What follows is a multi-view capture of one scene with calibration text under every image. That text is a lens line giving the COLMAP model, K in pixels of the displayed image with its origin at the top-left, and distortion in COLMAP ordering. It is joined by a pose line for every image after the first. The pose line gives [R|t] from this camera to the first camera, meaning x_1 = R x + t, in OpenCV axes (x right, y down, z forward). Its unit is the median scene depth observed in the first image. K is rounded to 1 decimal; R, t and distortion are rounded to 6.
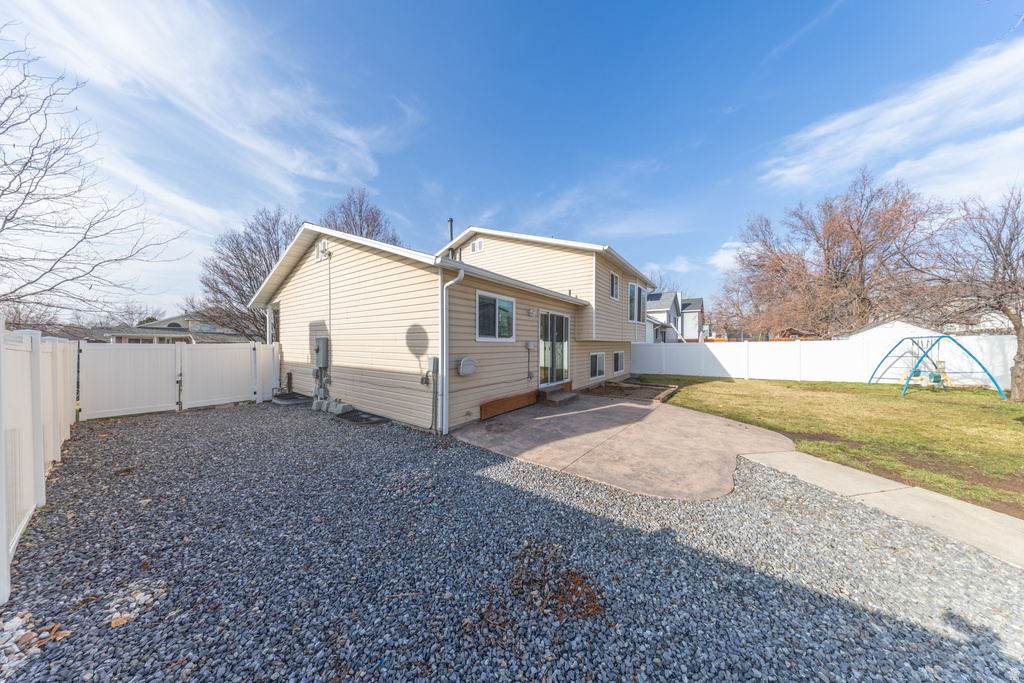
lens RADIAL K [[294.6, 0, 506.3], [0, 294.6, 345.1], [0, 0, 1]] dist [-0.000140, 0.000401]
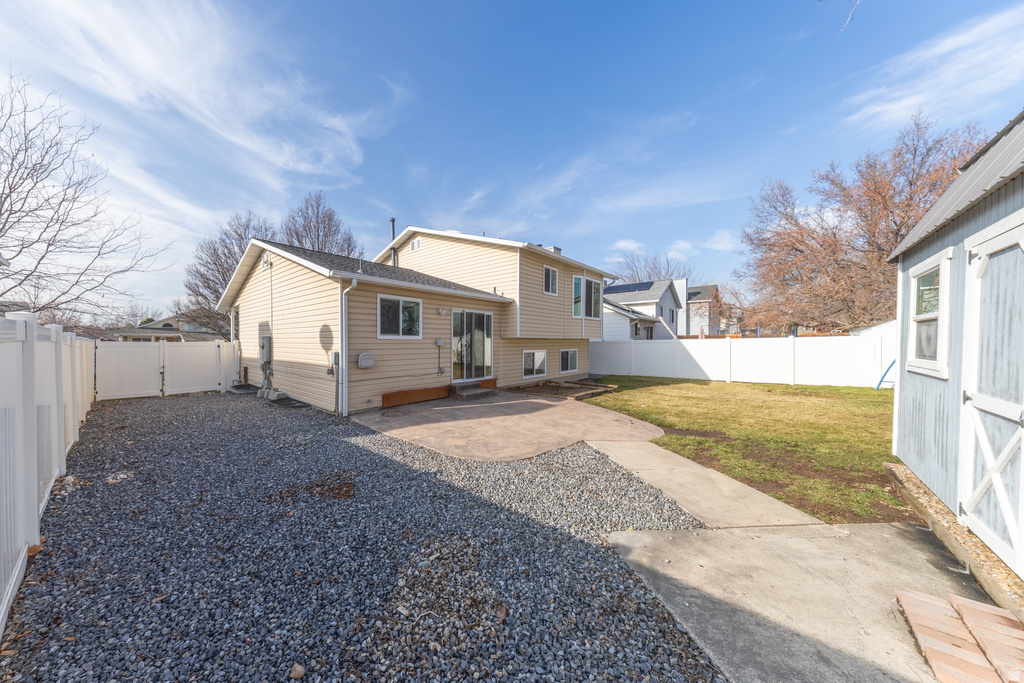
lens RADIAL K [[332.7, 0, 439.3], [0, 332.7, 344.5], [0, 0, 1]] dist [0.003371, -0.000471]
pose [[0.986052, -0.001052, -0.166435, 0.246161], [0.001573, 0.999994, 0.002997, 0.004382], [0.166431, -0.003217, 0.986048, -0.168070]]
